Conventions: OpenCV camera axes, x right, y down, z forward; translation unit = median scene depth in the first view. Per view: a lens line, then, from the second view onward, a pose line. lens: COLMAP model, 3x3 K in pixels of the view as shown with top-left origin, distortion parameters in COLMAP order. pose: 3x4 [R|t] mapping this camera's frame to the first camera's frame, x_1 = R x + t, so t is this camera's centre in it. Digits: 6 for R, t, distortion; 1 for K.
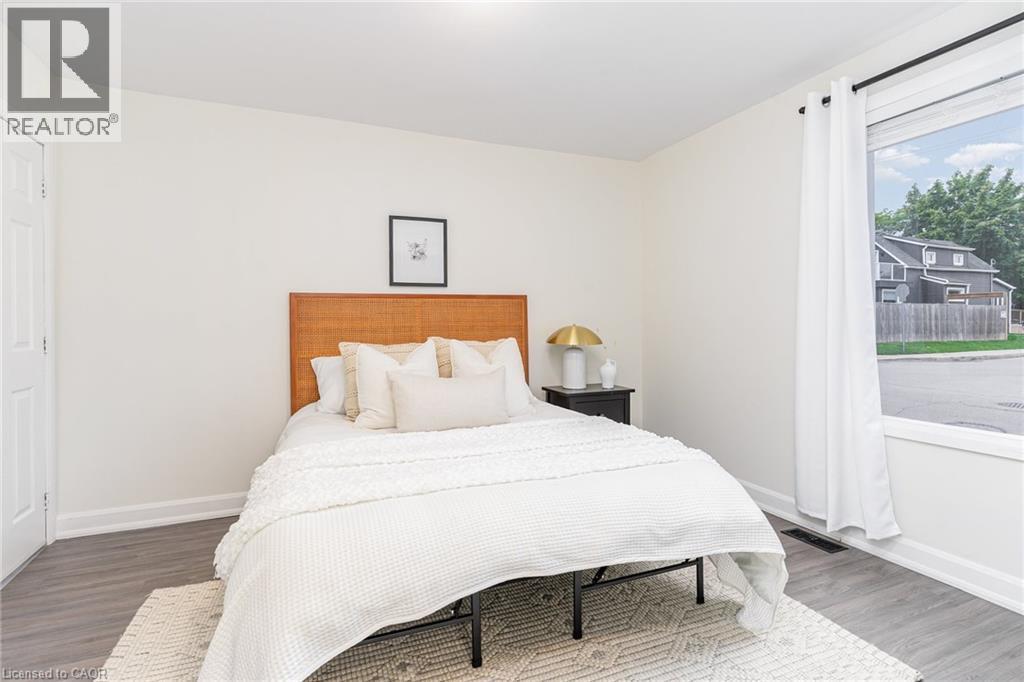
lens RADIAL K [[493.4, 0, 509.4], [0, 493.4, 335.3], [0, 0, 1]] dist [-0.015495, 0.000334]
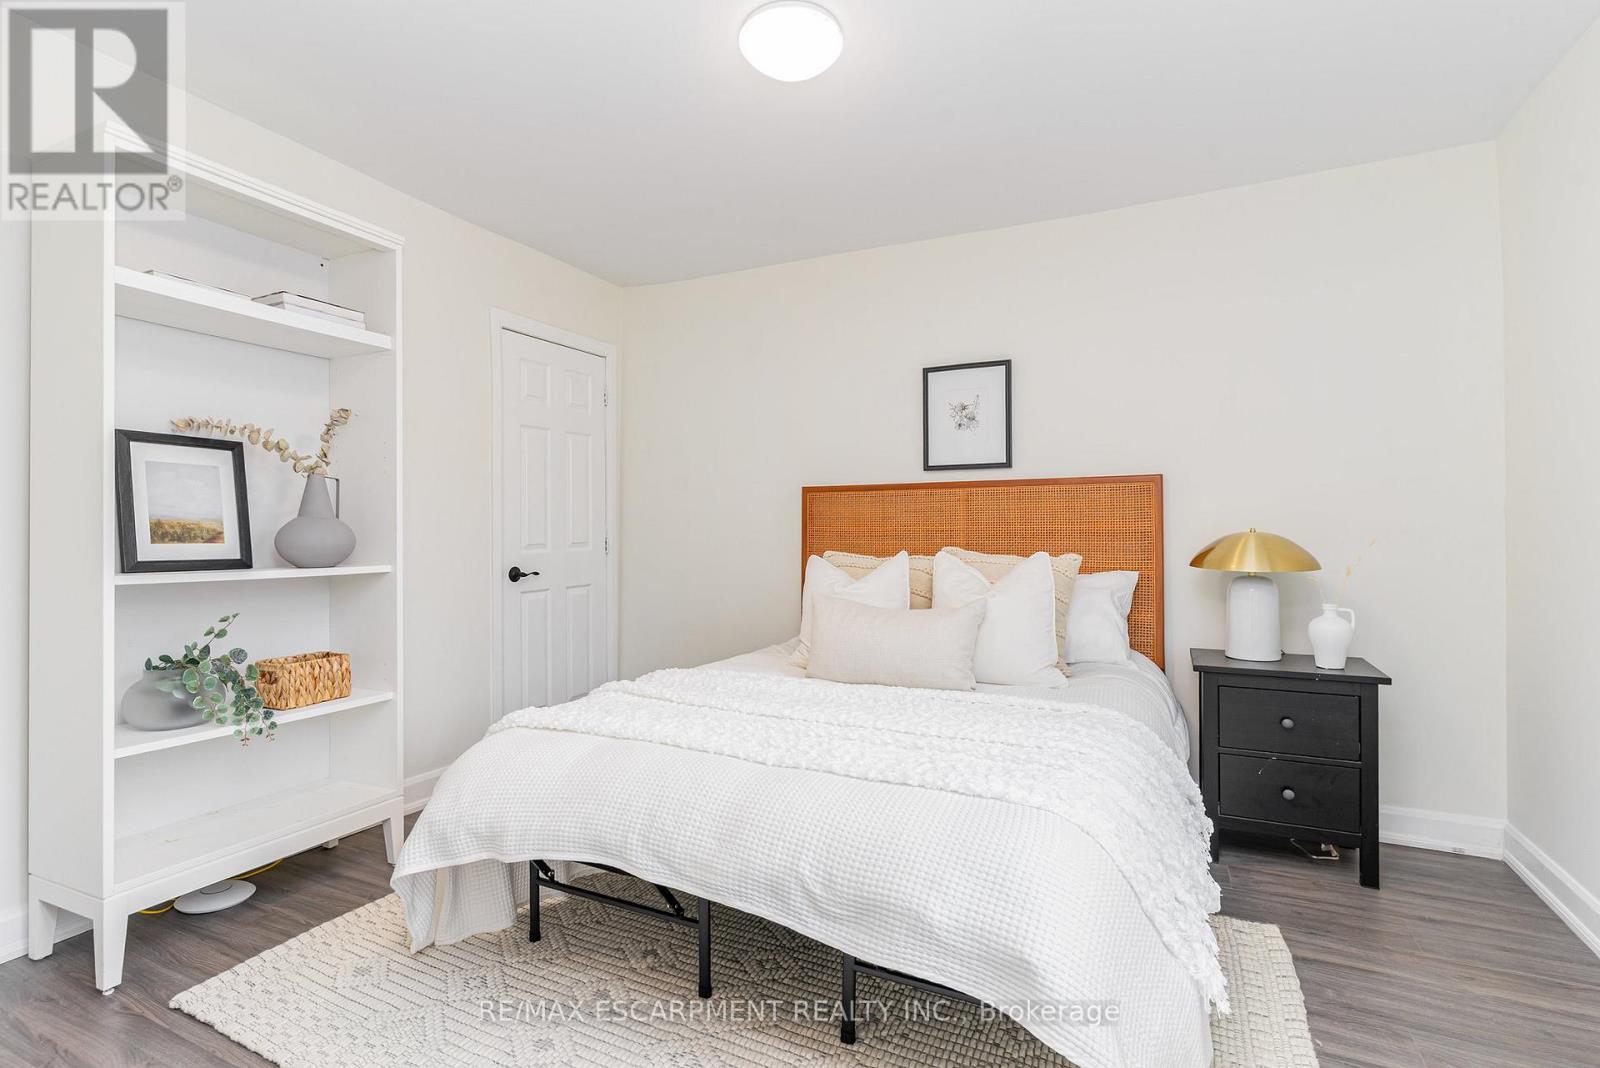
lens RADIAL K [[770.9, 0, 801.5], [0, 770.9, 527.0], [0, 0, 1]] dist [-0.015495, 0.000334]
pose [[0.659598, 0.006692, -0.751588, 0.431393], [-0.015369, 0.999871, -0.004585, -0.014502], [0.751461, 0.014576, 0.659616, 0.161543]]
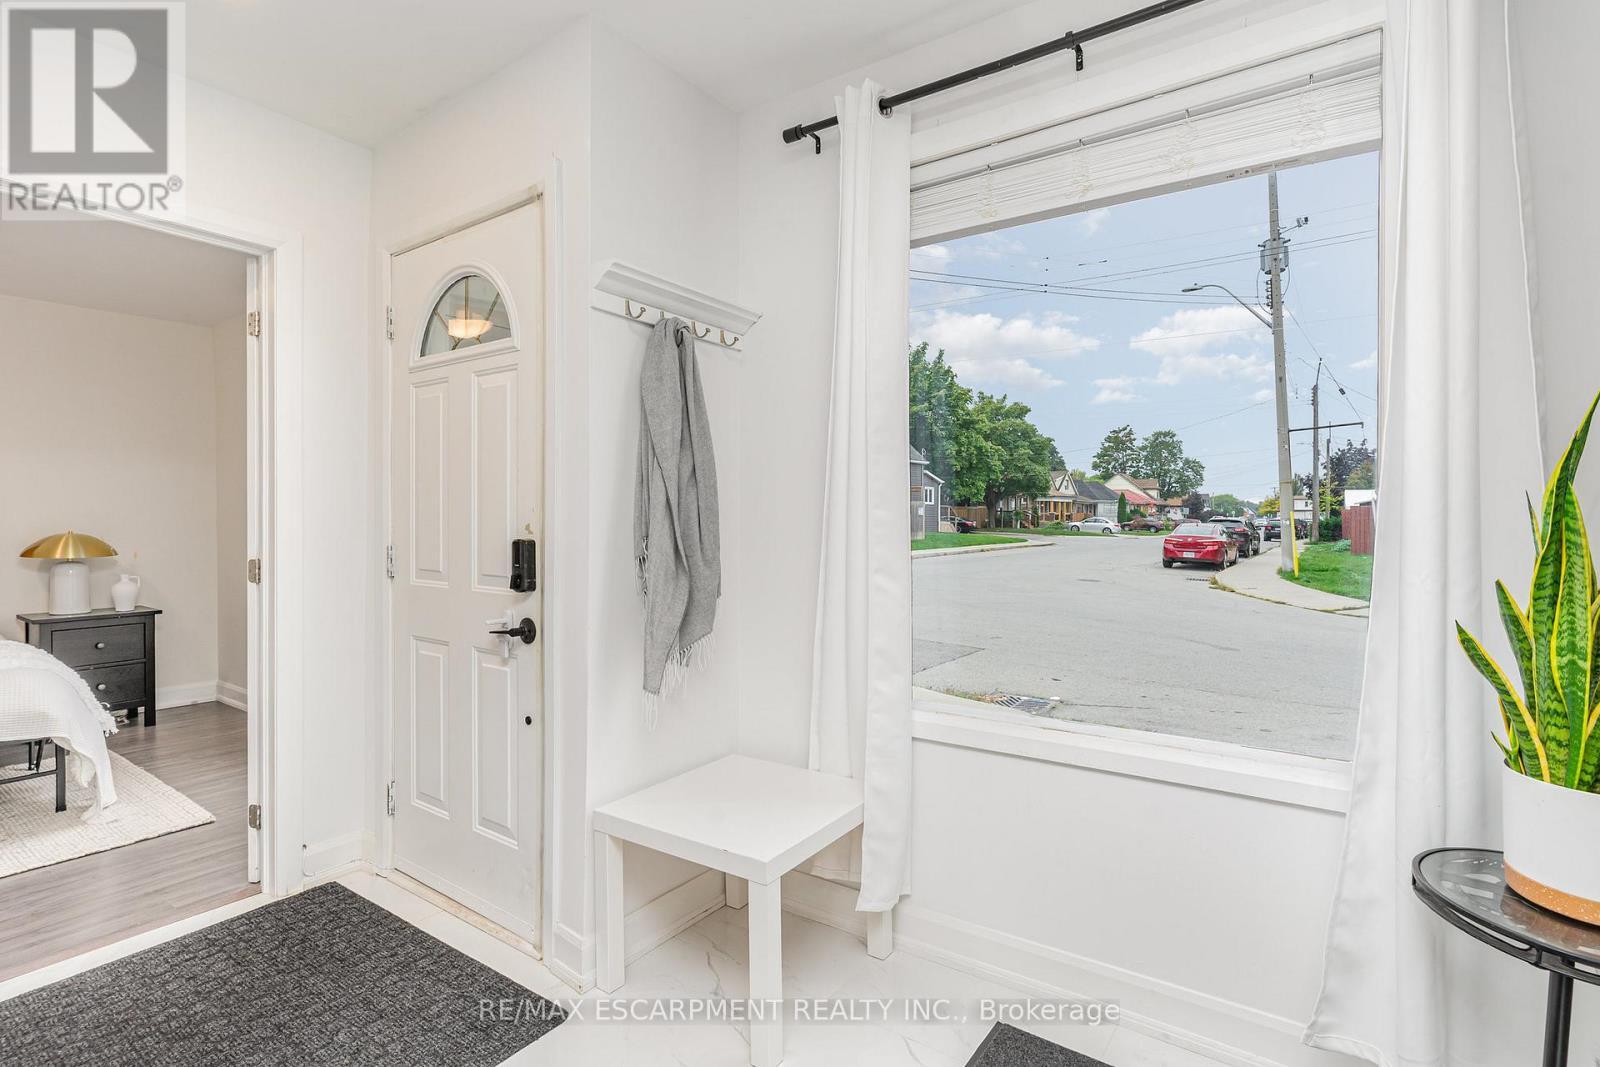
lens RADIAL K [[770.9, 0, 793.8], [0, 770.9, 525.6], [0, 0, 1]] dist [-0.015495, 0.000334]
pose [[0.847088, 0.002783, 0.531445, 0.487677], [0.004195, 0.999920, -0.011923, -0.013342], [-0.531435, 0.012329, 0.847009, -0.671374]]
